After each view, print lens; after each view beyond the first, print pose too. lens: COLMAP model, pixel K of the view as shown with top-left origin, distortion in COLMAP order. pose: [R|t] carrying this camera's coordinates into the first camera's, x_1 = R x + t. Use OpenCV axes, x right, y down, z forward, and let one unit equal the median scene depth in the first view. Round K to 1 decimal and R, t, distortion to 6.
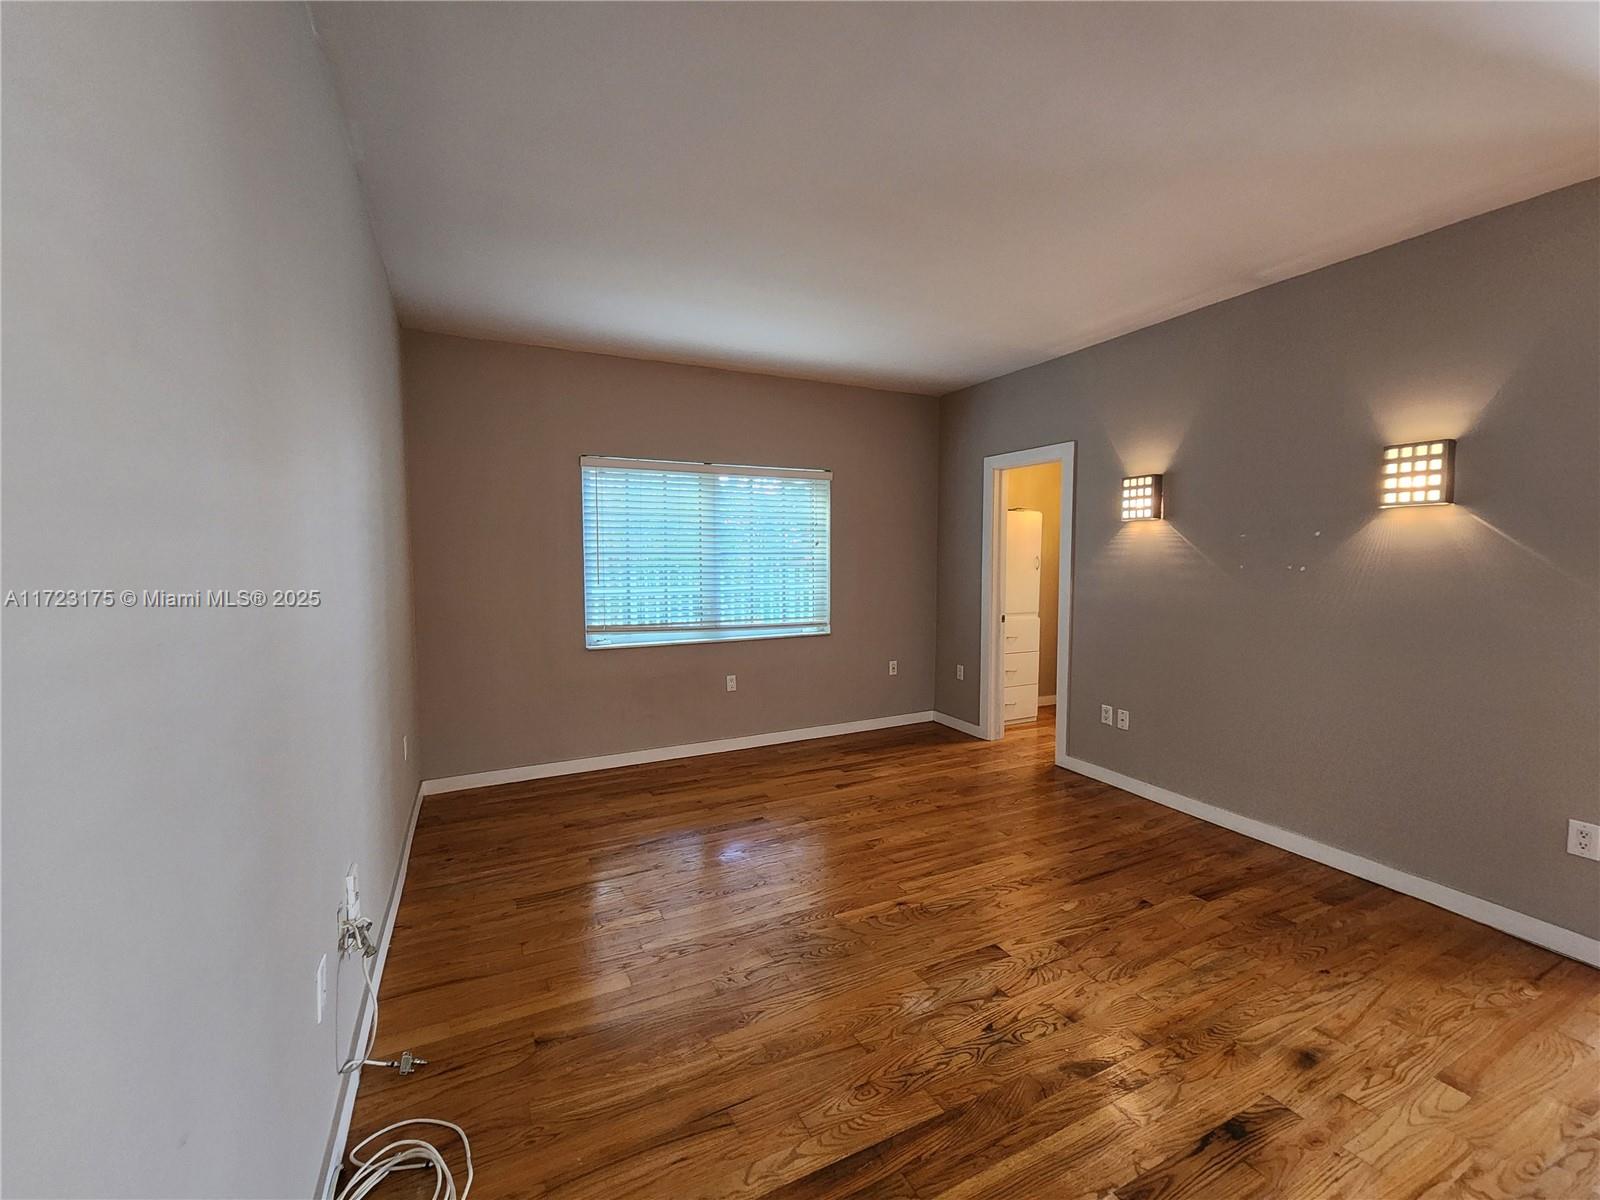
lens RADIAL K [[649.8, 0, 794.2], [0, 649.8, 594.9], [0, 0, 1]] dist [0.003872, -0.005311]
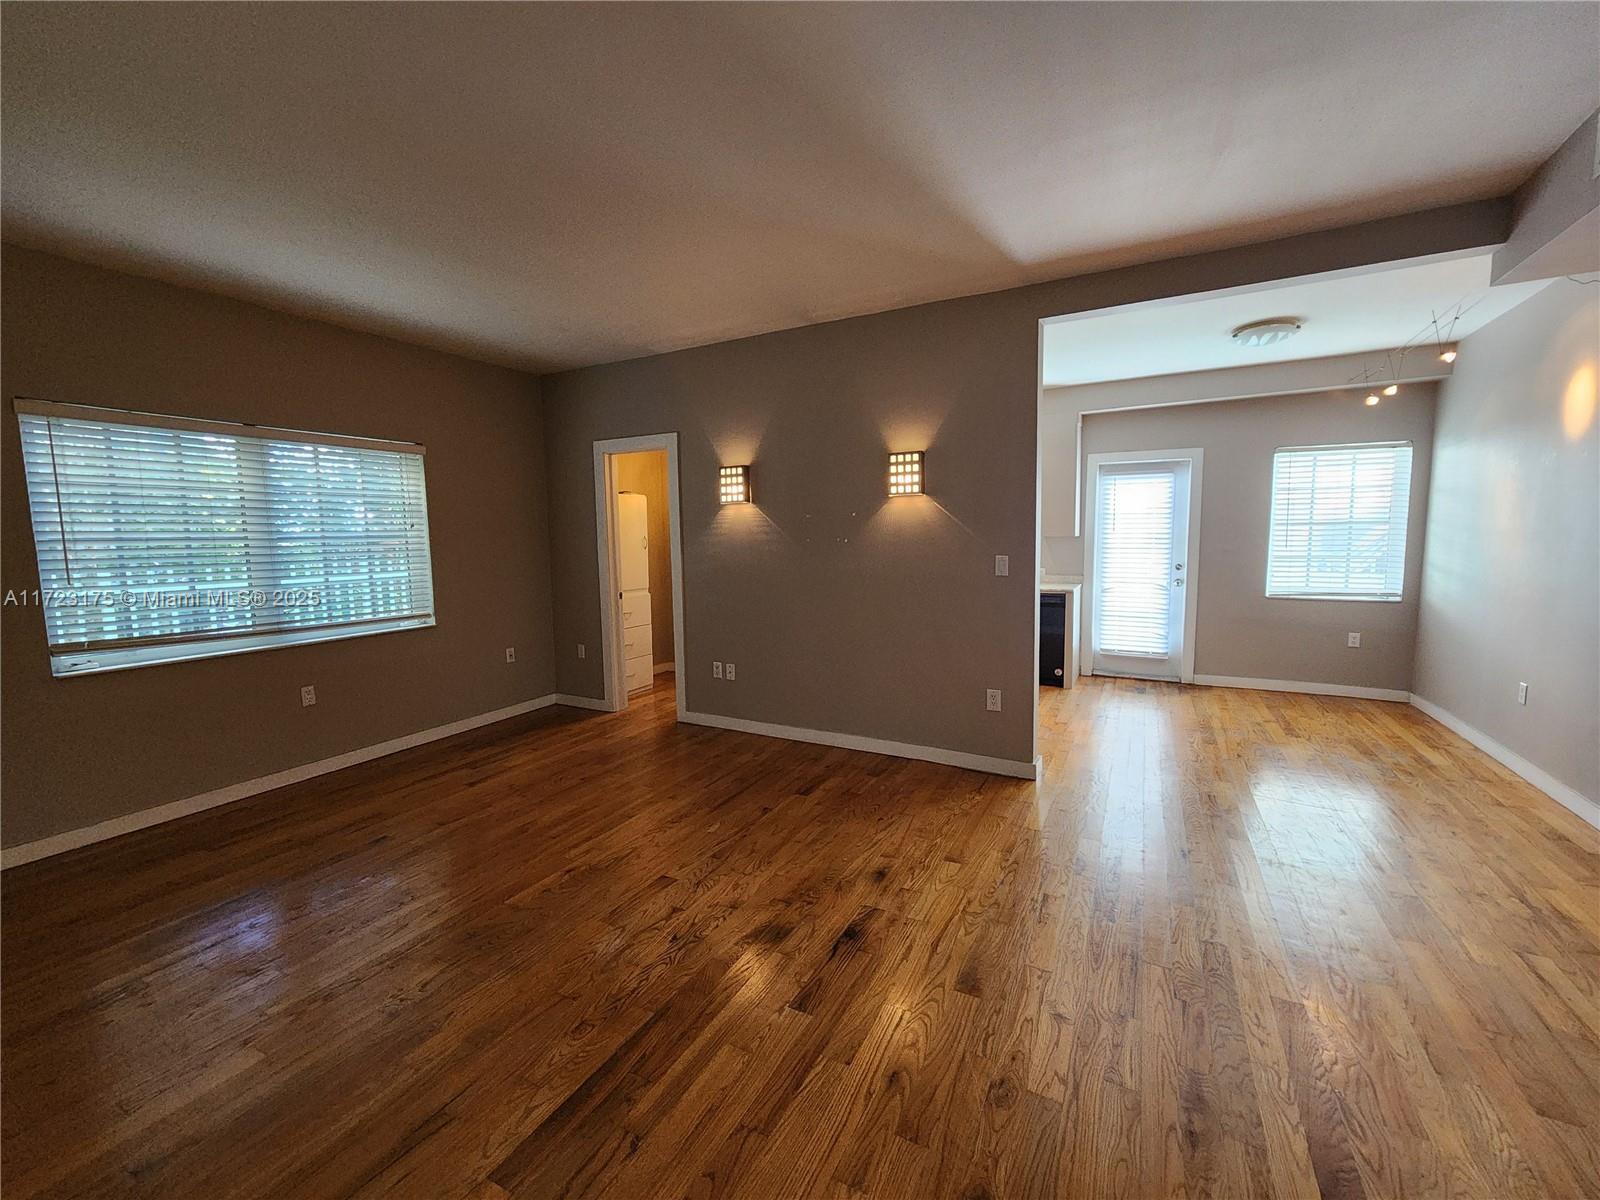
lens RADIAL K [[649.8, 0, 794.2], [0, 649.8, 594.9], [0, 0, 1]] dist [0.003872, -0.005311]
pose [[0.812259, -0.067451, 0.579384, -0.098270], [0.053729, 0.997720, 0.040829, 0.011599], [-0.580817, -0.002033, 0.814031, -0.042176]]
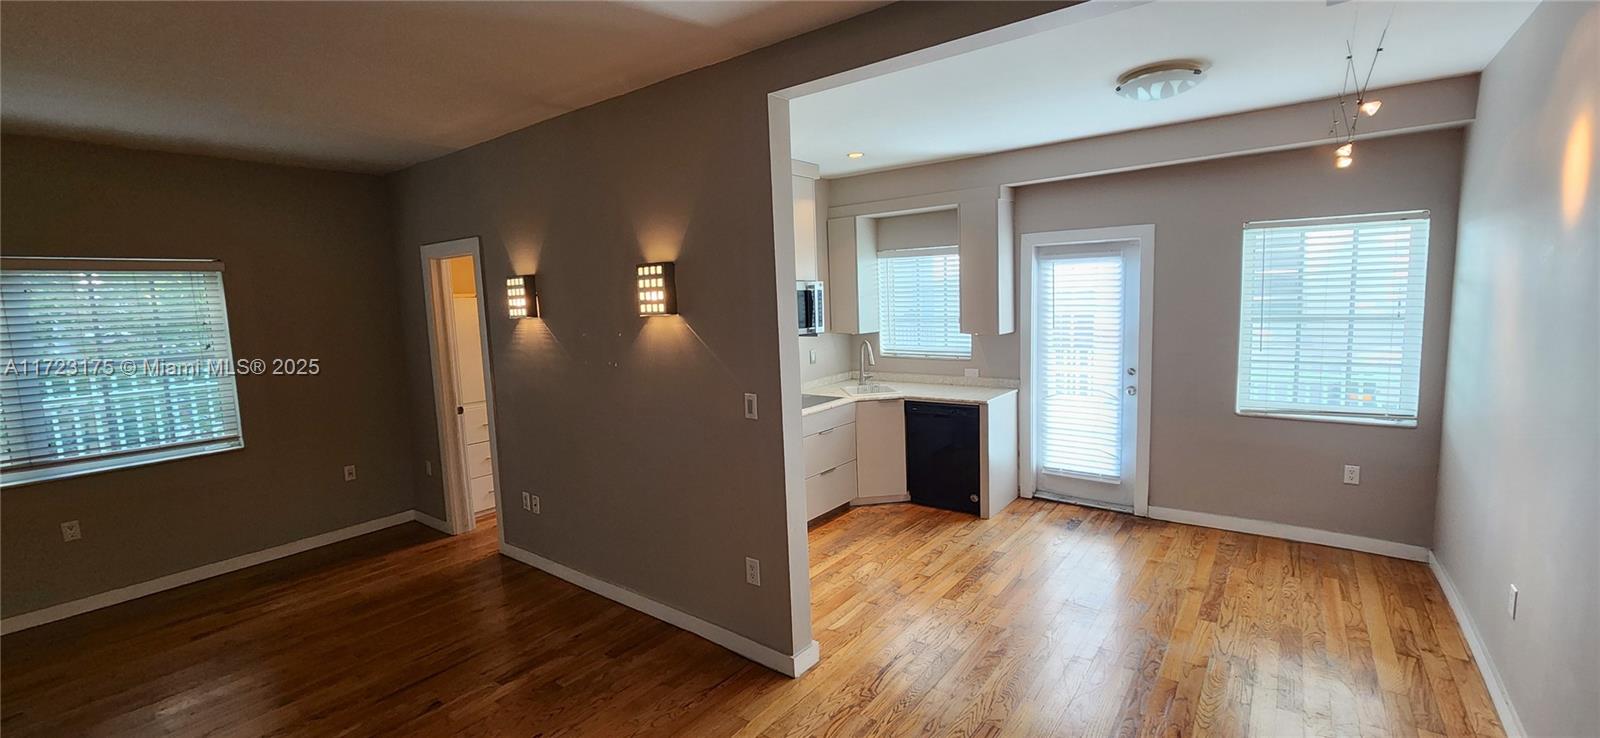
lens RADIAL K [[649.0, 0, 799.4], [0, 649.0, 360.9], [0, 0, 1]] dist [-0.000417, -0.000048]
pose [[0.891503, -0.076656, 0.446482, 0.545360], [0.064613, 0.997019, 0.042162, -0.072954], [-0.448383, -0.008739, 0.893799, -0.166390]]
